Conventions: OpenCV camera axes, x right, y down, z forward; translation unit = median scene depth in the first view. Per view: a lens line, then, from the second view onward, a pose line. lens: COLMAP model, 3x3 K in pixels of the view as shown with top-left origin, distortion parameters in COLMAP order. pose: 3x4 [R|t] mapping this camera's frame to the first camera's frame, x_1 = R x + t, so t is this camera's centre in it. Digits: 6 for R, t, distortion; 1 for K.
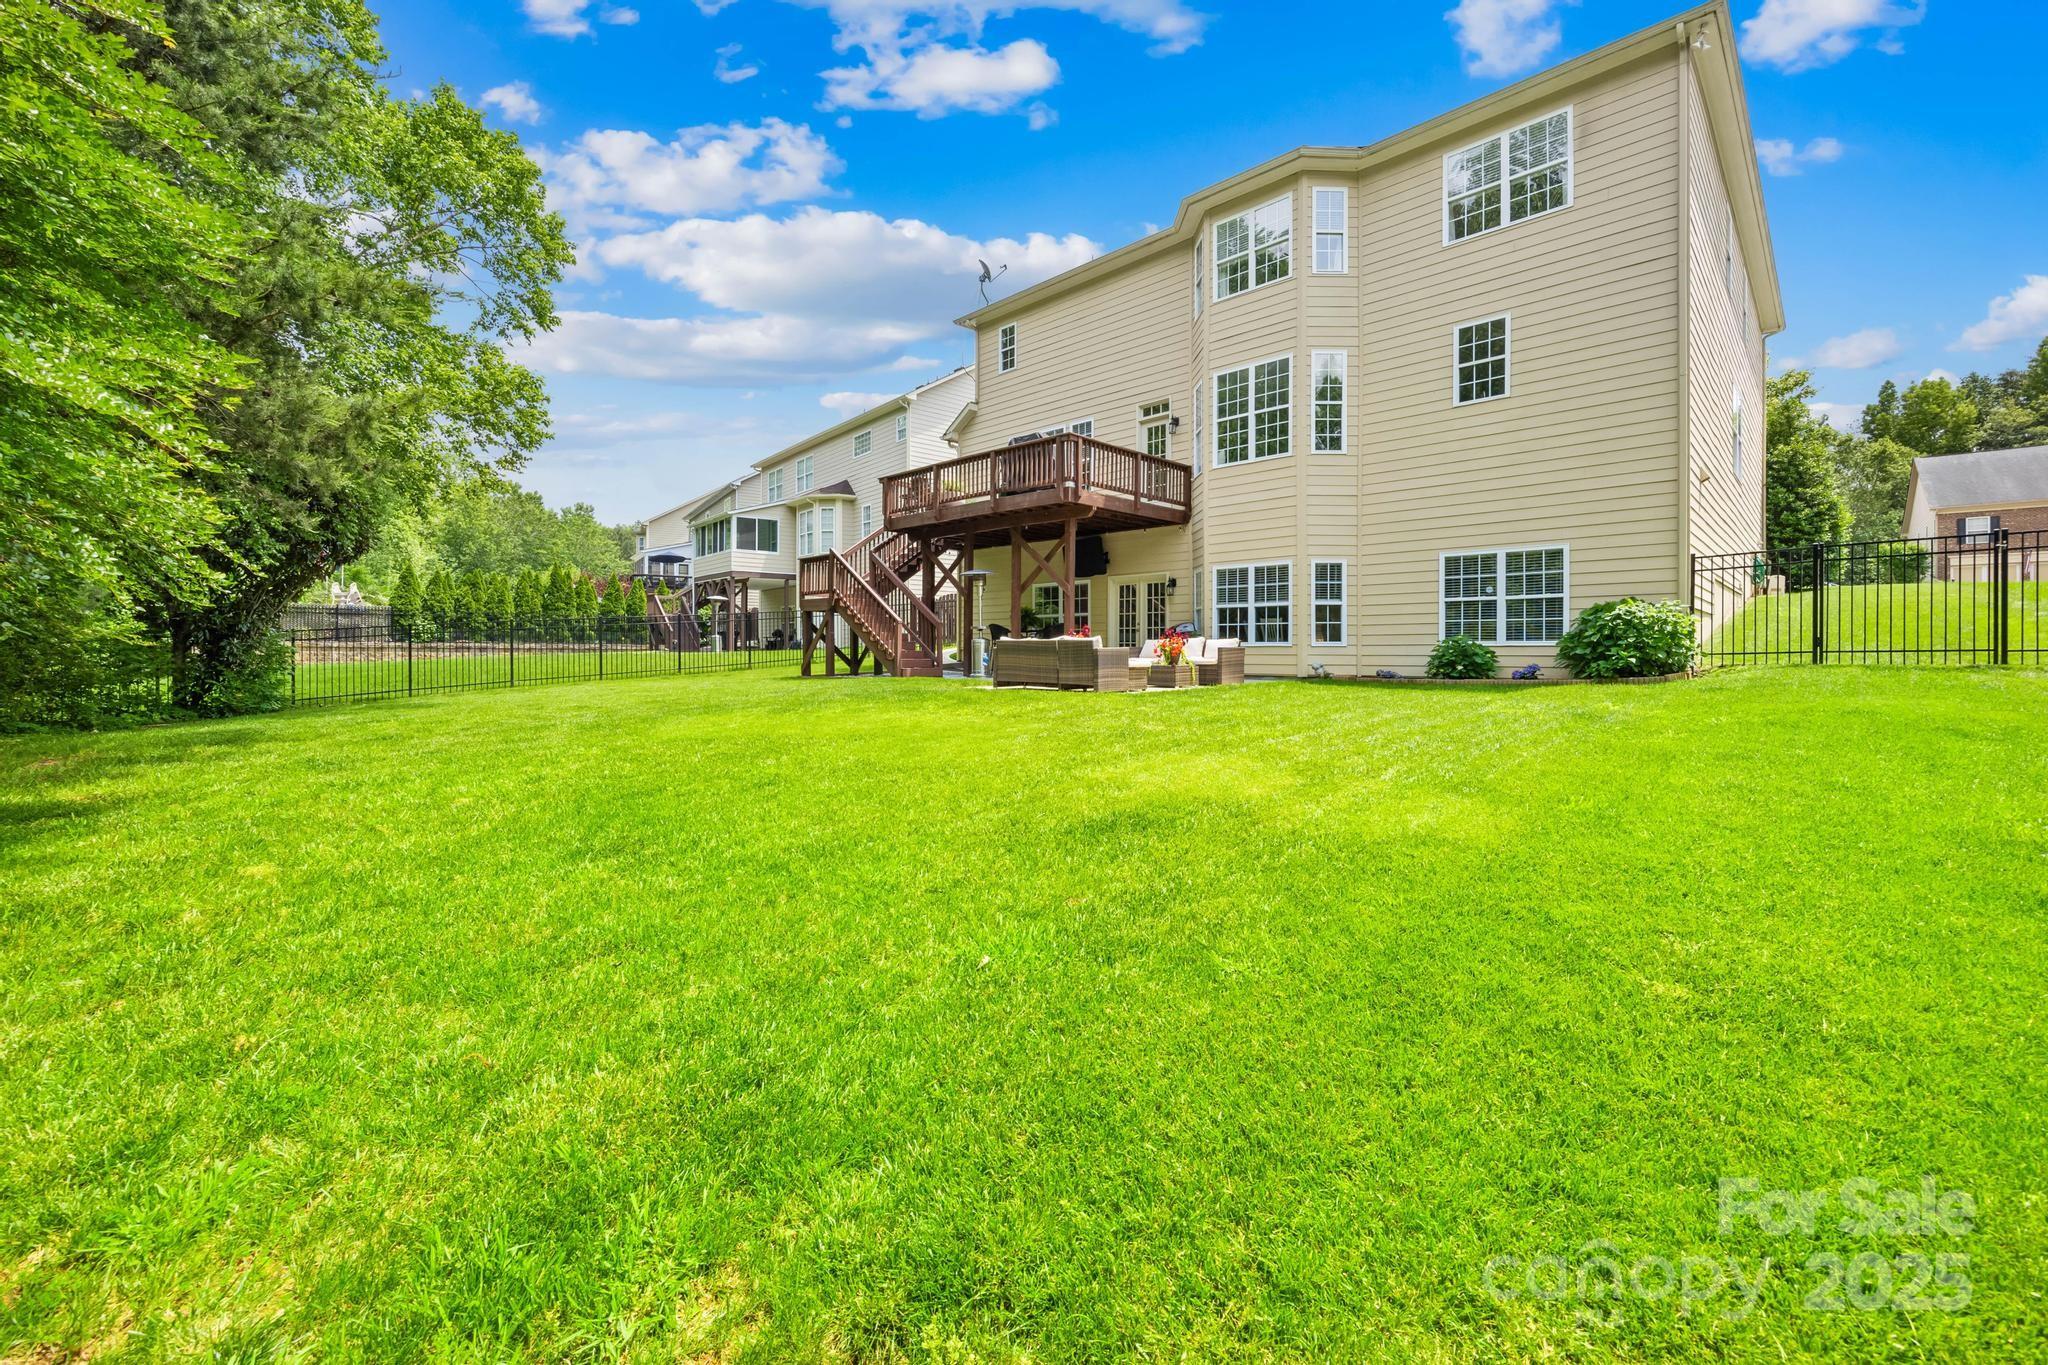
lens RADIAL K [[842.4, 0, 1027.9], [0, 842.4, 665.6], [0, 0, 1]] dist [0.011961, 0.000237]
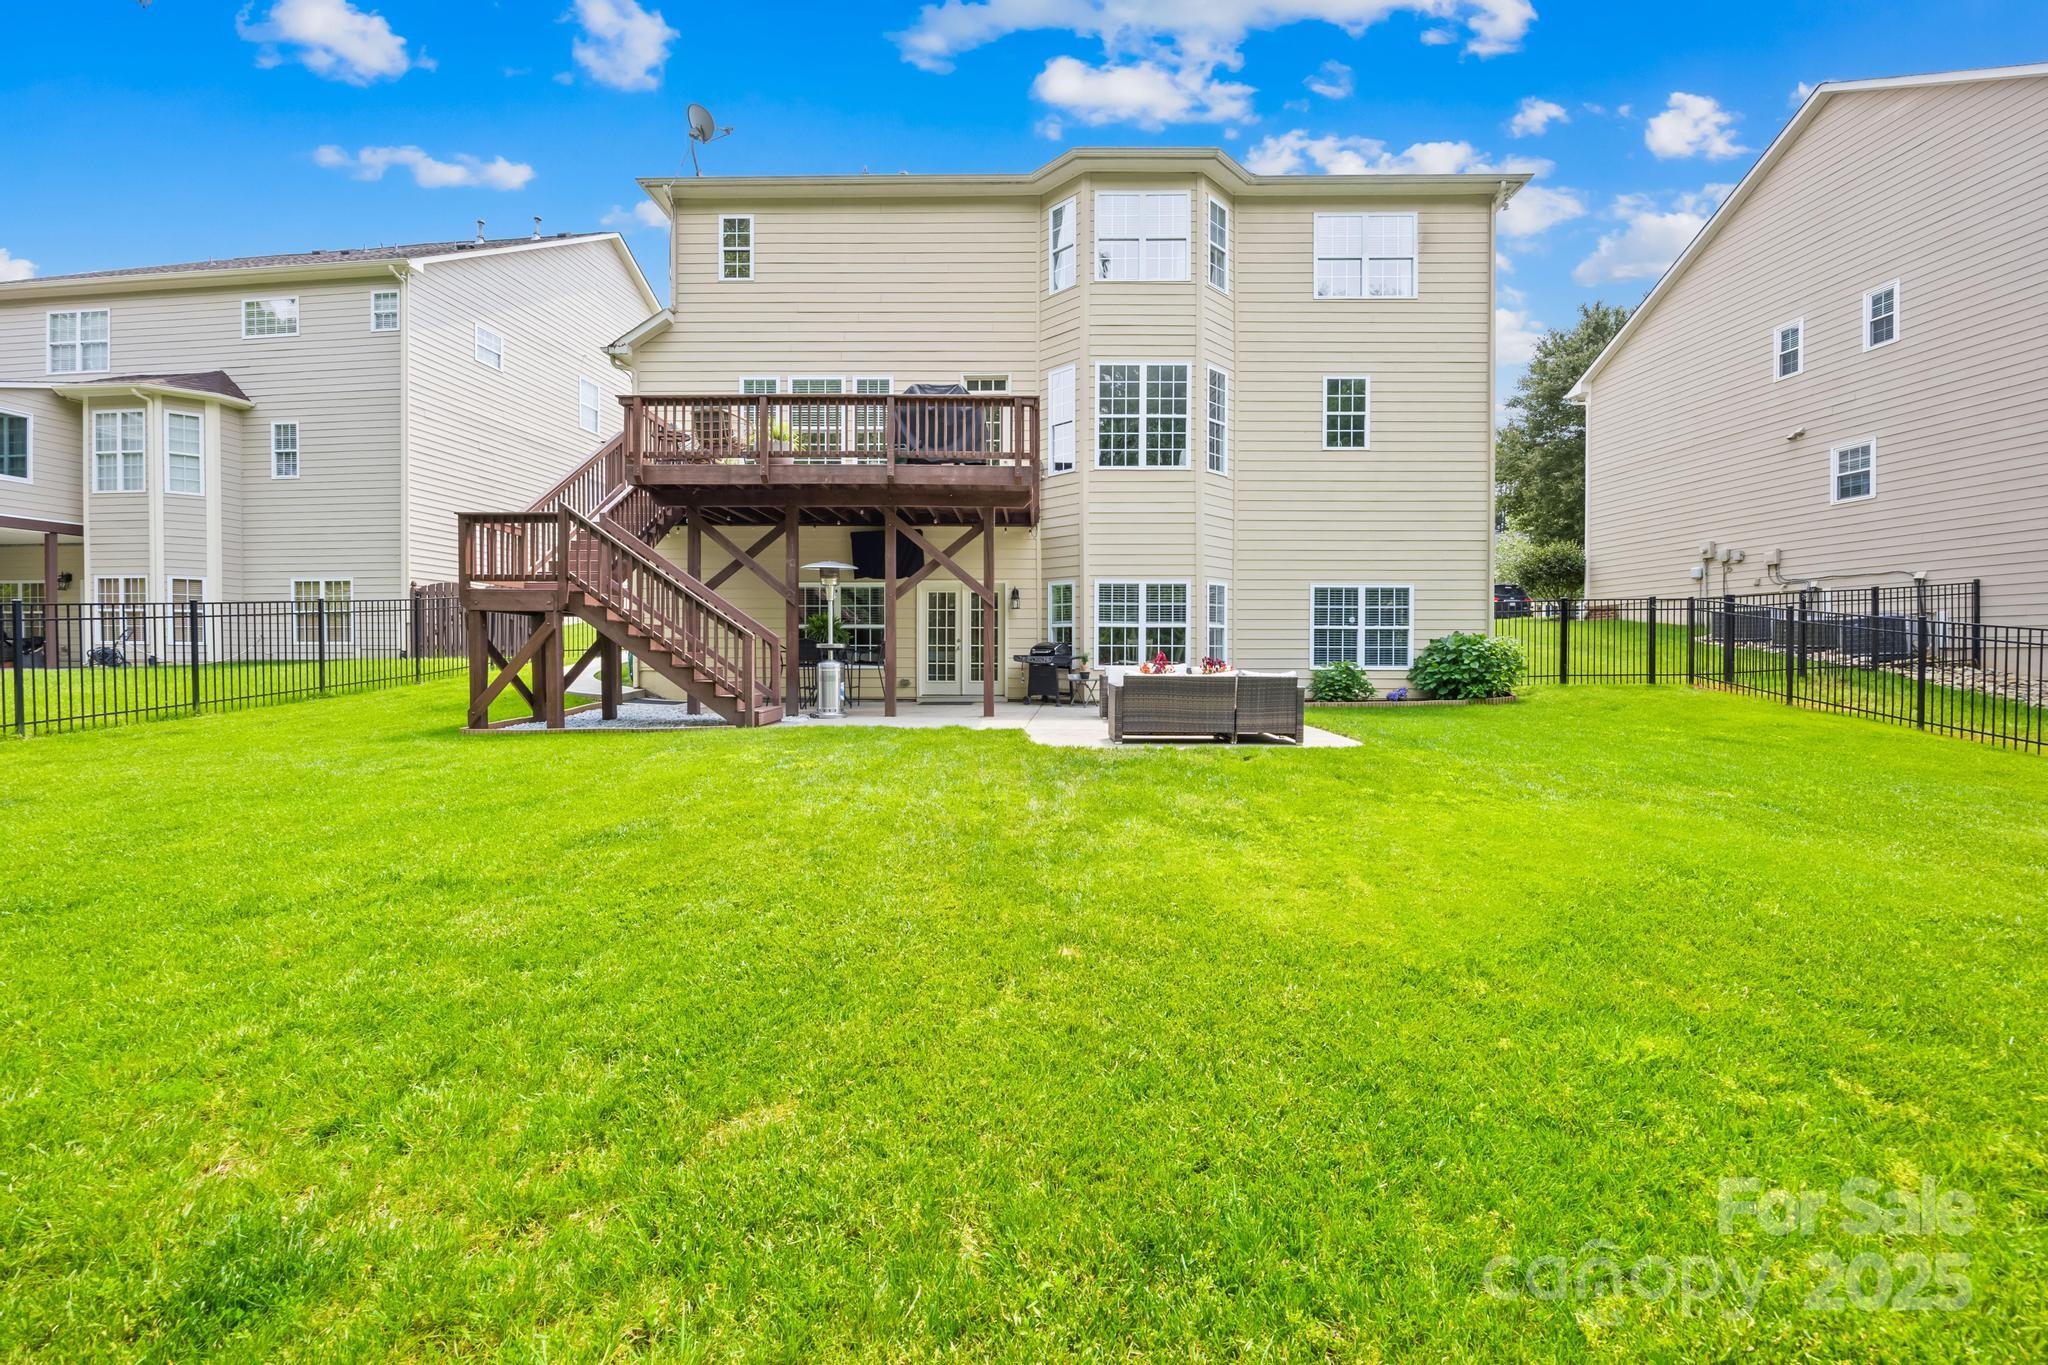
lens RADIAL K [[842.4, 0, 1024.1], [0, 842.4, 677.6], [0, 0, 1]] dist [0.011961, 0.000237]
pose [[0.721453, -0.015223, 0.692296, -0.468250], [0.011340, 0.999884, 0.010168, -0.025770], [-0.692371, 0.000515, 0.721542, 0.430351]]
